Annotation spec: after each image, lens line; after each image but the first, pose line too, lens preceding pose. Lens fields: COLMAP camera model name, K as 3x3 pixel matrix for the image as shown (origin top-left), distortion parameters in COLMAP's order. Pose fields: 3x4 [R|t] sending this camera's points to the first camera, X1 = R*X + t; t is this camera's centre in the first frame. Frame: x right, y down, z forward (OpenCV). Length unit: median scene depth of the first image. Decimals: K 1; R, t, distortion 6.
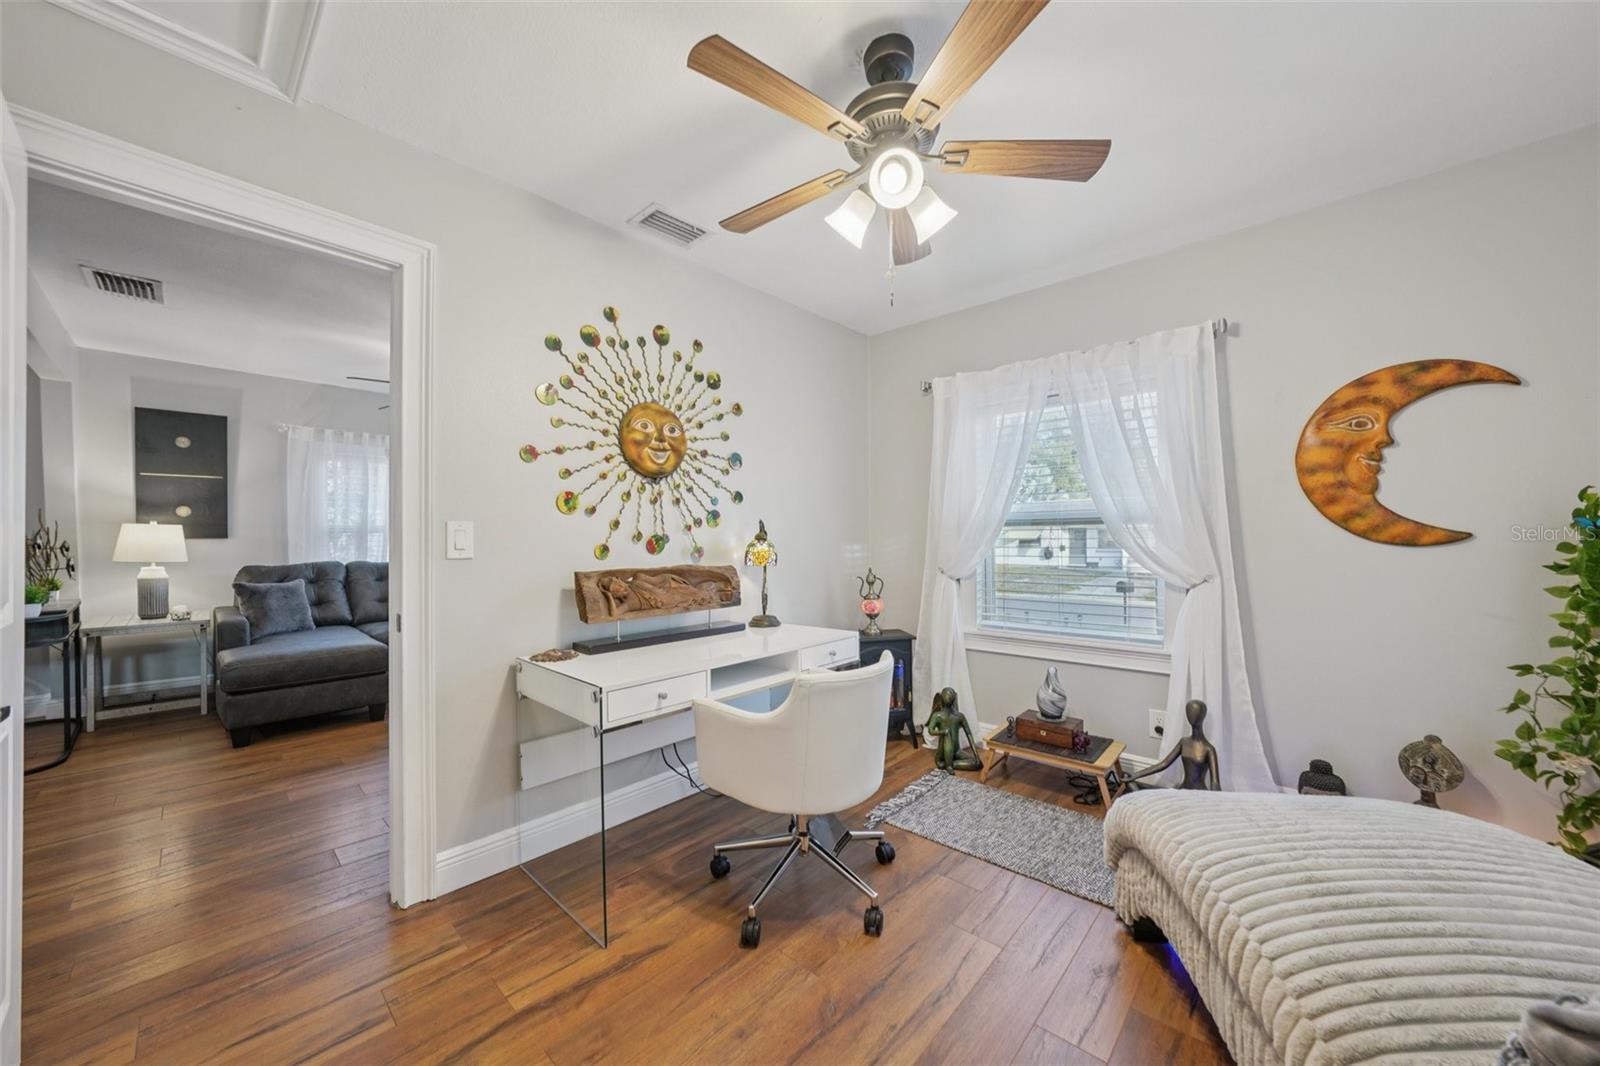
lens RADIAL K [[573.5, 0, 800.8], [0, 573.5, 542.5], [0, 0, 1]] dist [-0.028806, 0.006552]
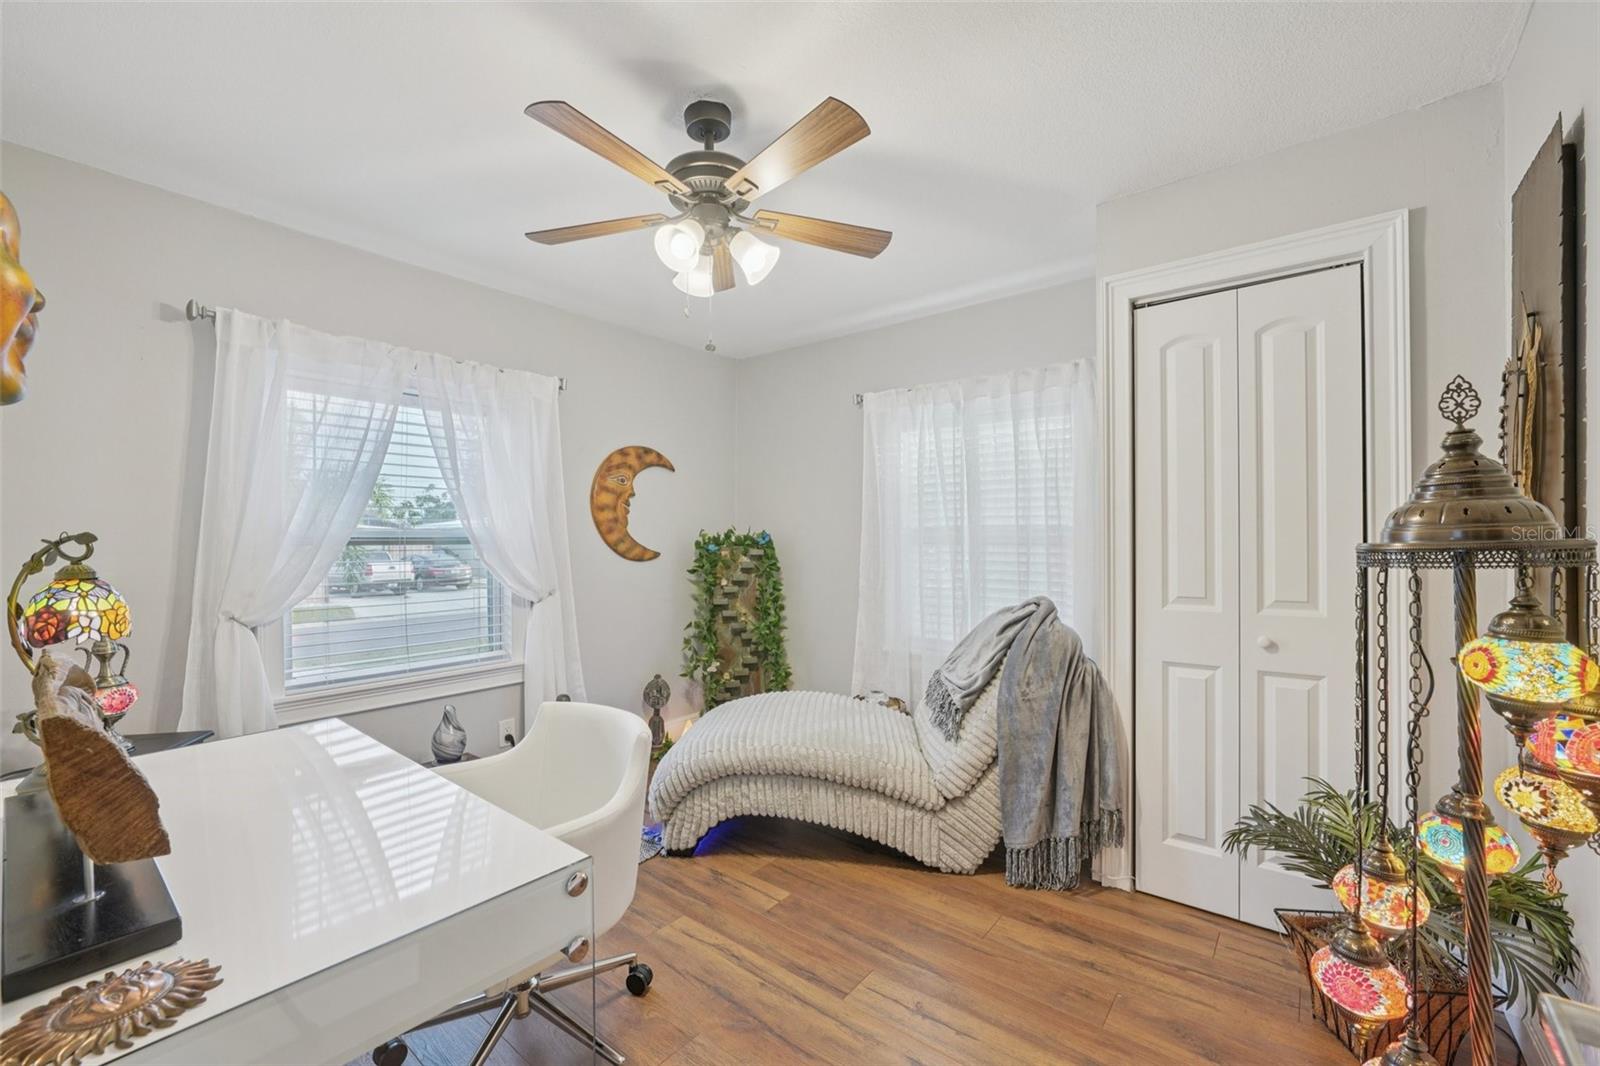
lens RADIAL K [[648.1, 0, 801.2], [0, 648.1, 546.9], [0, 0, 1]] dist [-0.000374, 0.000054]
pose [[-0.067211, -0.004017, 0.997731, -0.654602], [0.009639, 0.999943, 0.004675, -0.031909], [-0.997692, 0.009932, -0.067168, 0.552001]]
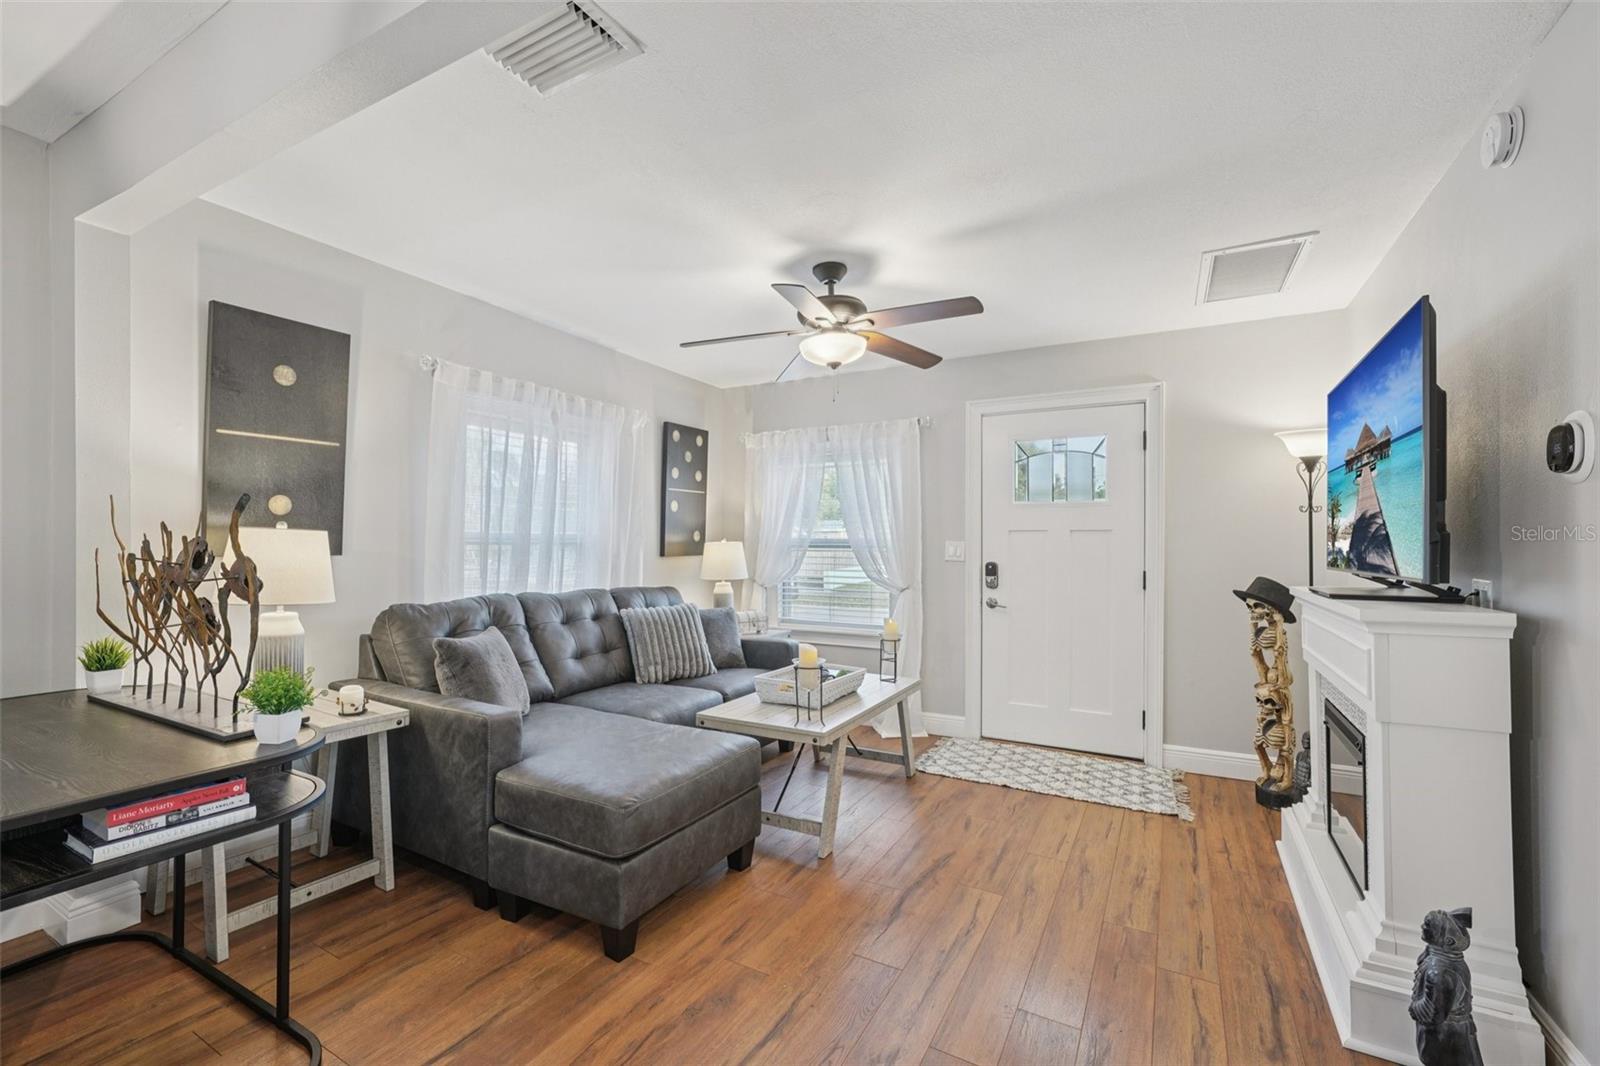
lens RADIAL K [[673.8, 0, 795.1], [0, 673.8, 538.6], [0, 0, 1]] dist [-0.008650, -0.000014]
pose [[0.973326, 0.010745, 0.229174, -1.288483], [-0.006954, 0.999825, -0.017342, -0.026071], [-0.229320, 0.015286, 0.973231, 0.442581]]
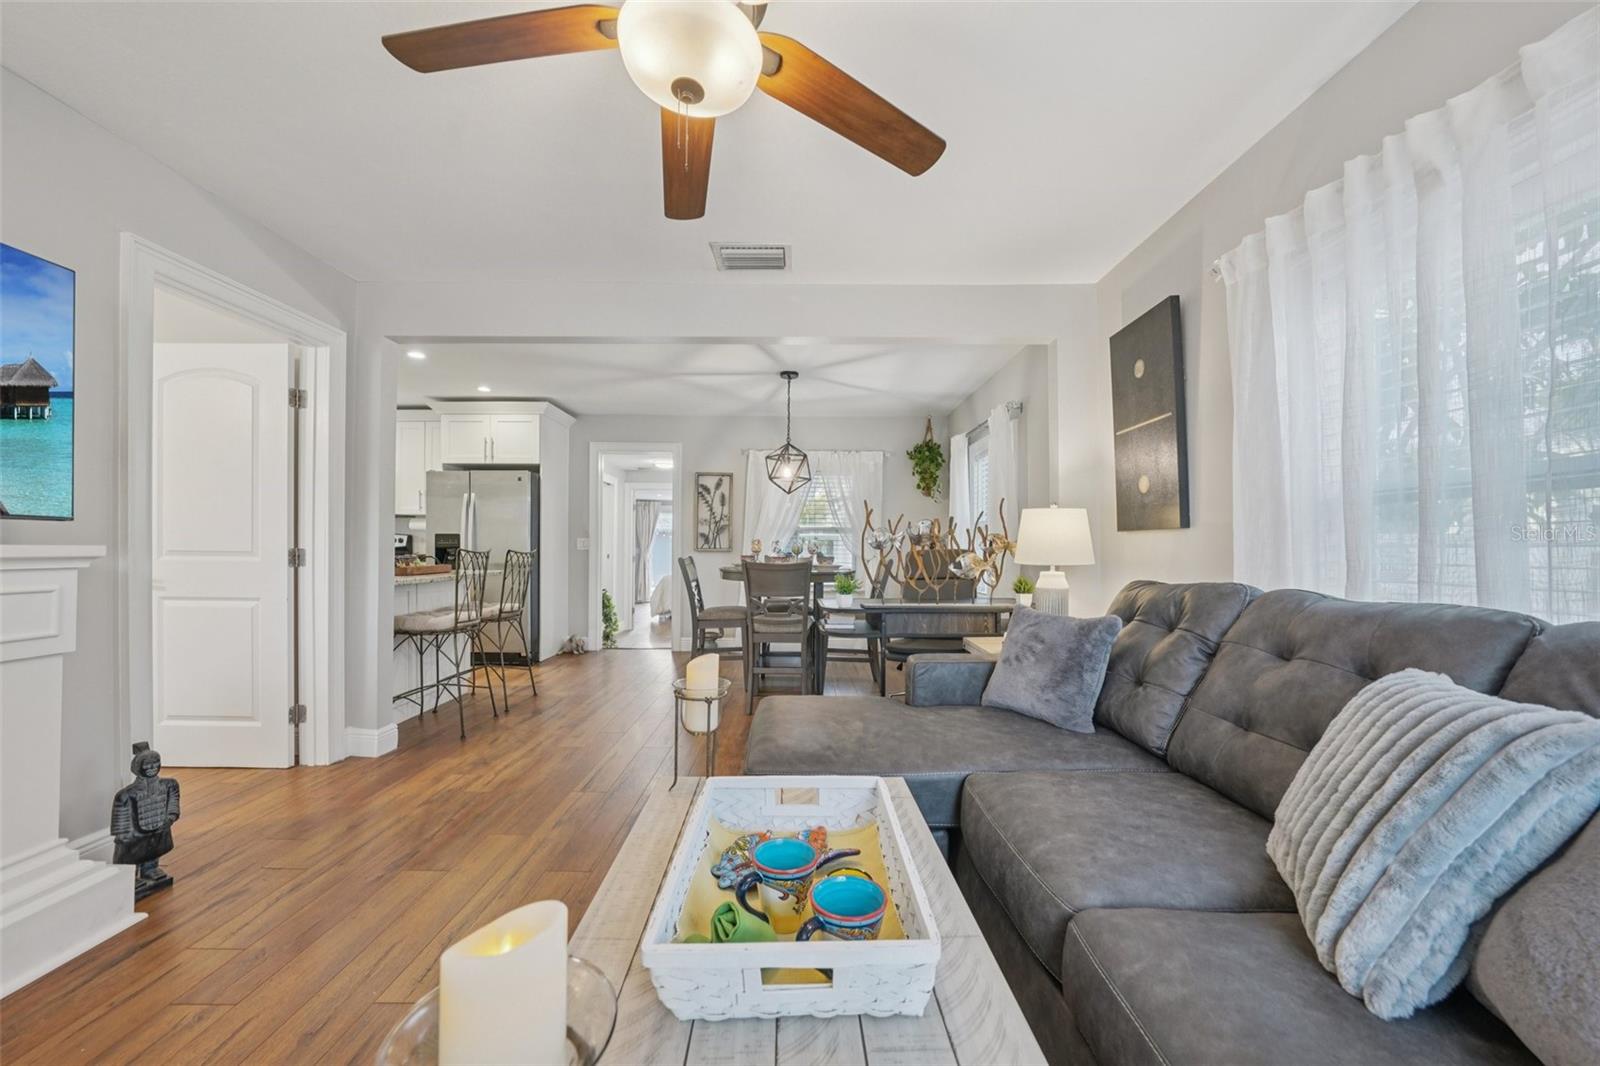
lens RADIAL K [[573.5, 0, 800.8], [0, 573.5, 542.5], [0, 0, 1]] dist [-0.028806, 0.006552]
pose [[-0.739382, -0.010672, -0.673201, -0.734910], [-0.010920, 0.999933, -0.003858, 0.022570], [0.673197, 0.004498, -0.739449, 1.994121]]
